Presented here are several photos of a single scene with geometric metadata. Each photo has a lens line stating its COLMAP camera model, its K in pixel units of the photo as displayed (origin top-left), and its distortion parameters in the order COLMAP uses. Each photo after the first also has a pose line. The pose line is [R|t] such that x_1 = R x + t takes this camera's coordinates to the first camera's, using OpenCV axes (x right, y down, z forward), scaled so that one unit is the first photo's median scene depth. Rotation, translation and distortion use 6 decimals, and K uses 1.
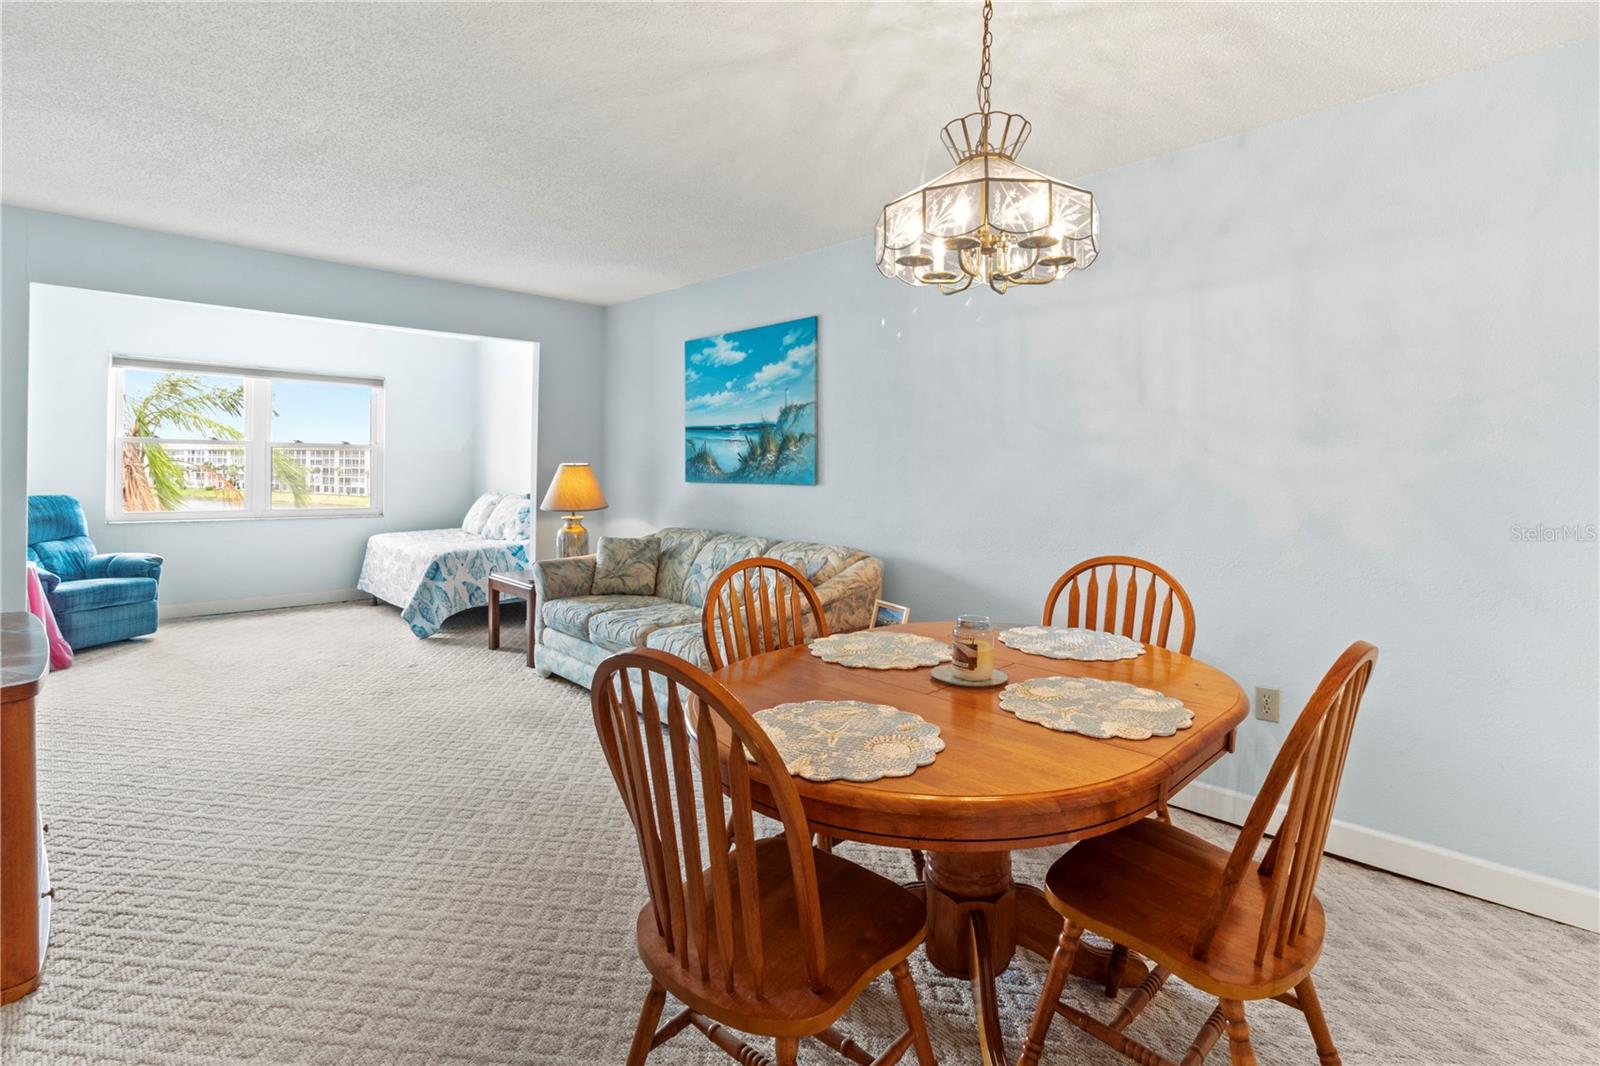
lens RADIAL K [[763.6, 0, 804.3], [0, 763.6, 477.1], [0, 0, 1]] dist [0.001484, 0.002124]
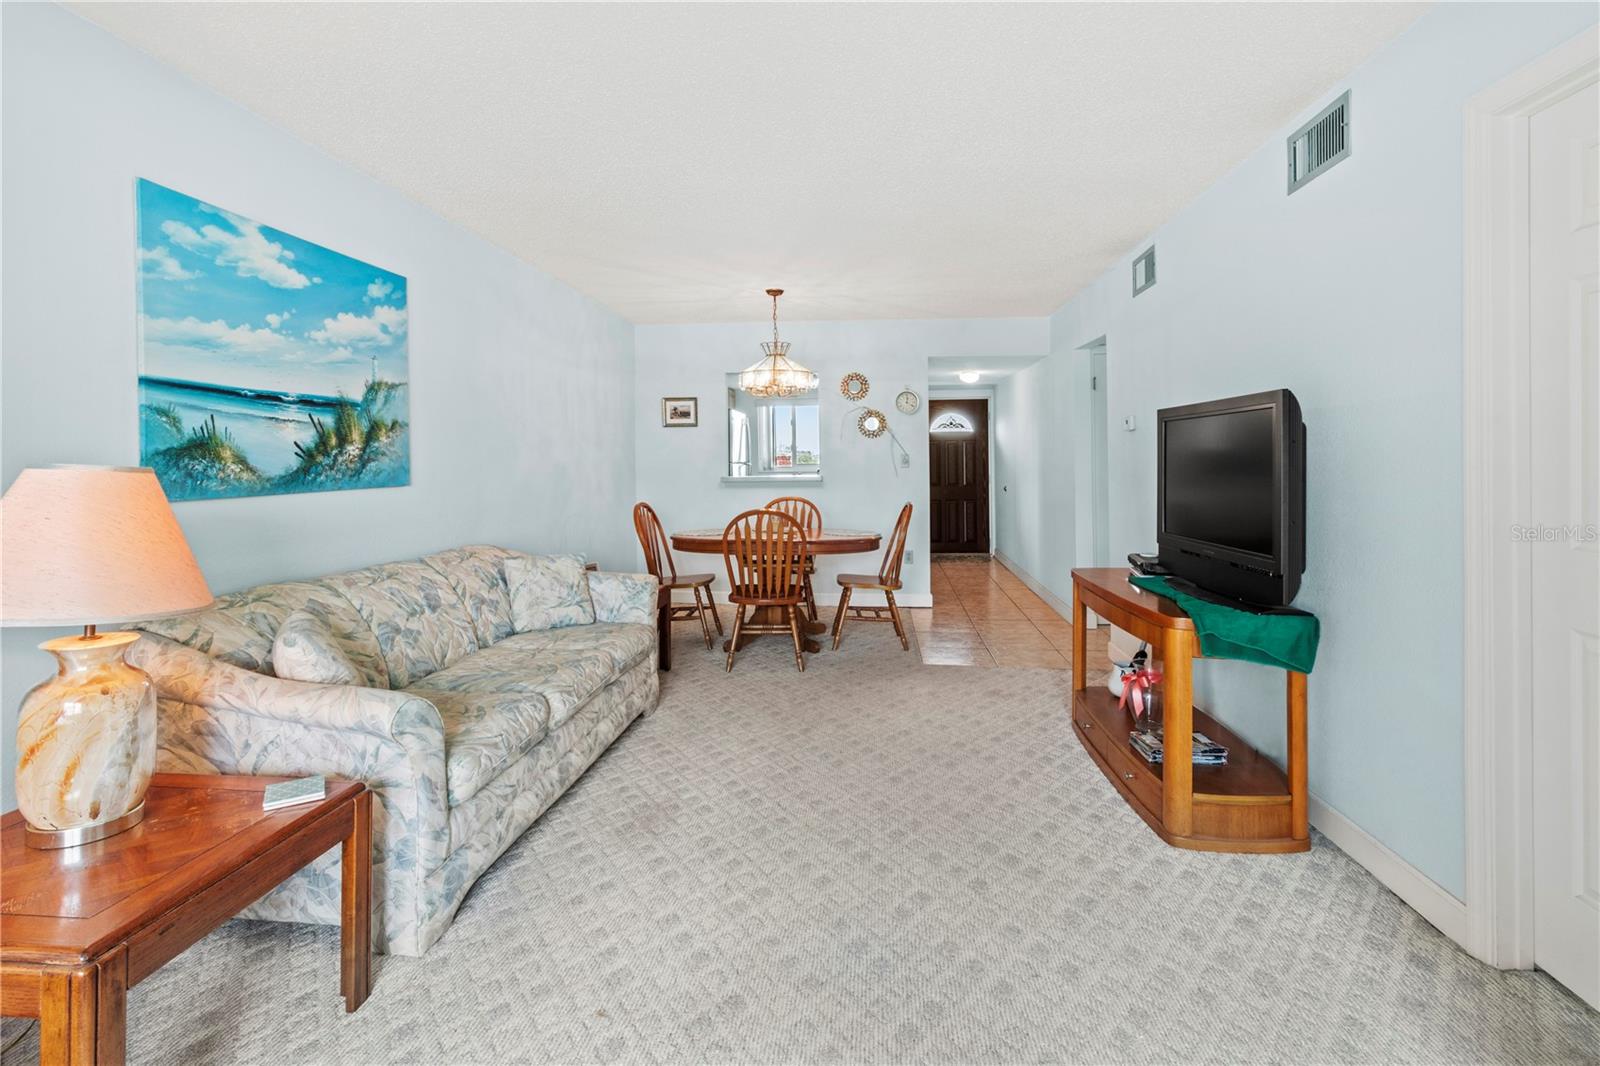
lens RADIAL K [[763.6, 0, 780.5], [0, 763.6, 495.5], [0, 0, 1]] dist [0.001484, 0.002124]
pose [[-0.628866, -0.041008, 0.776431, -0.732297], [0.014800, 0.997796, 0.064687, -0.021493], [-0.777372, 0.052171, -0.626873, 1.009361]]
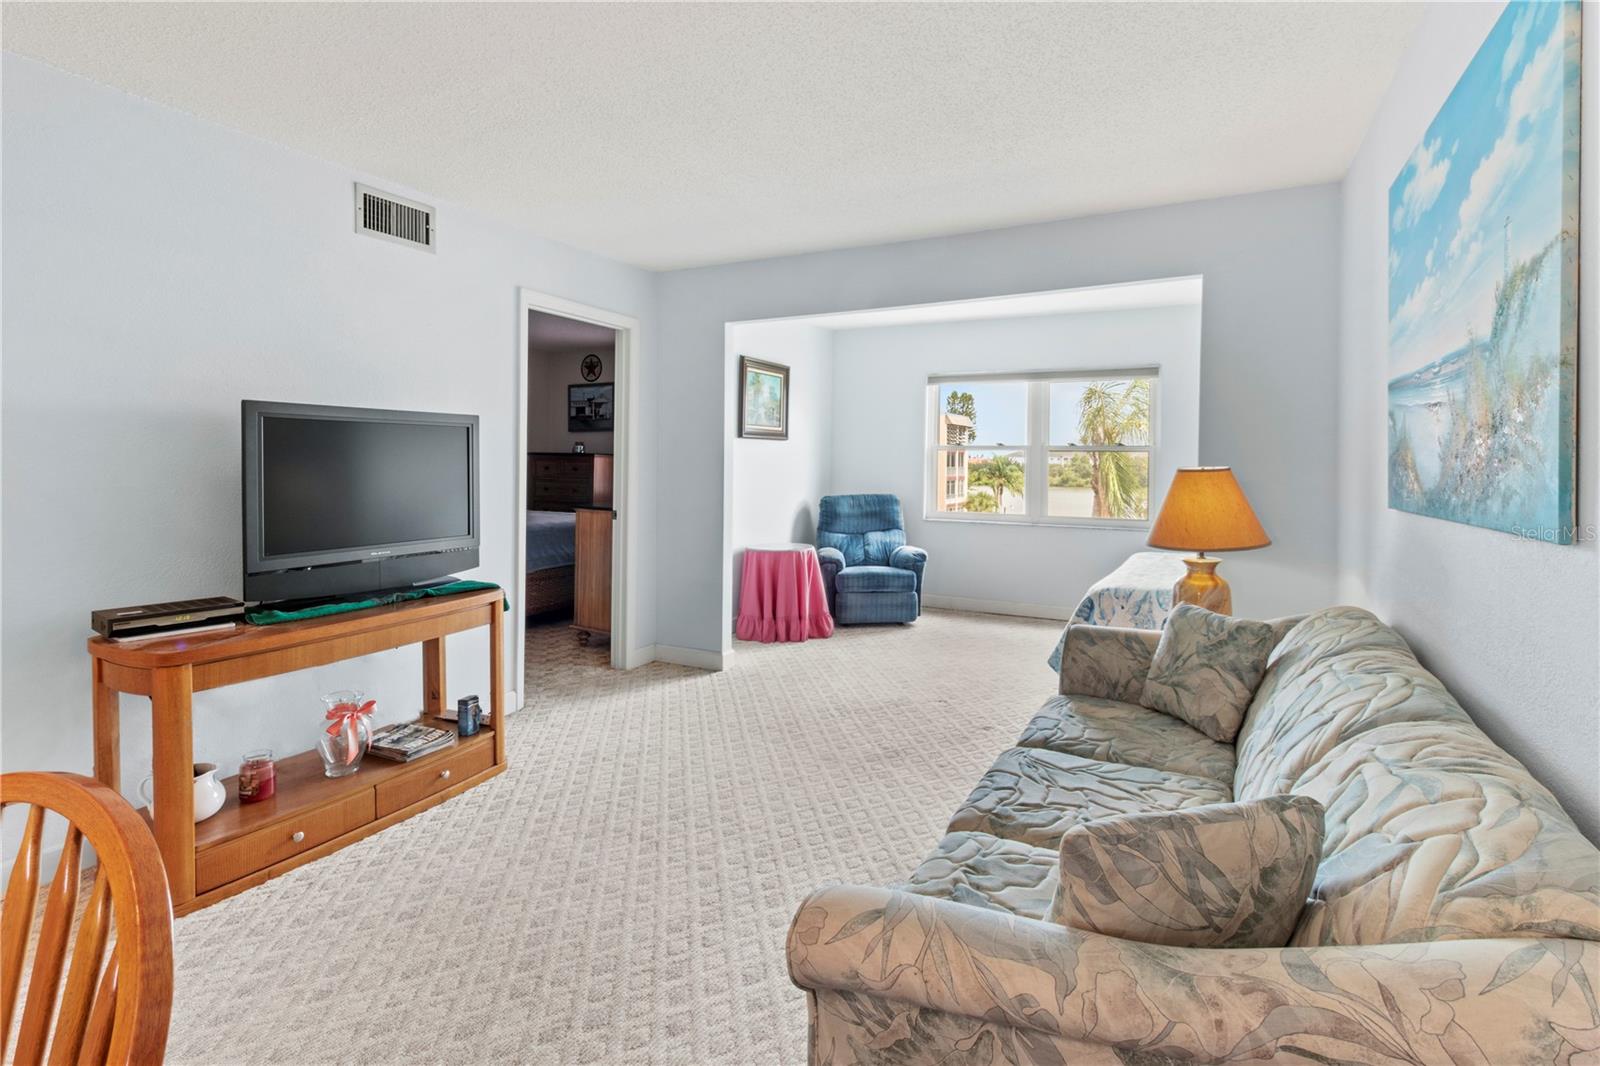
lens RADIAL K [[763.6, 0, 832.6], [0, 763.6, 467.1], [0, 0, 1]] dist [0.001484, 0.002124]
pose [[0.339489, -0.002229, -0.940608, 0.153370], [-0.016447, 0.999830, -0.008306, -0.008131], [0.940466, 0.018290, 0.339394, 0.564238]]
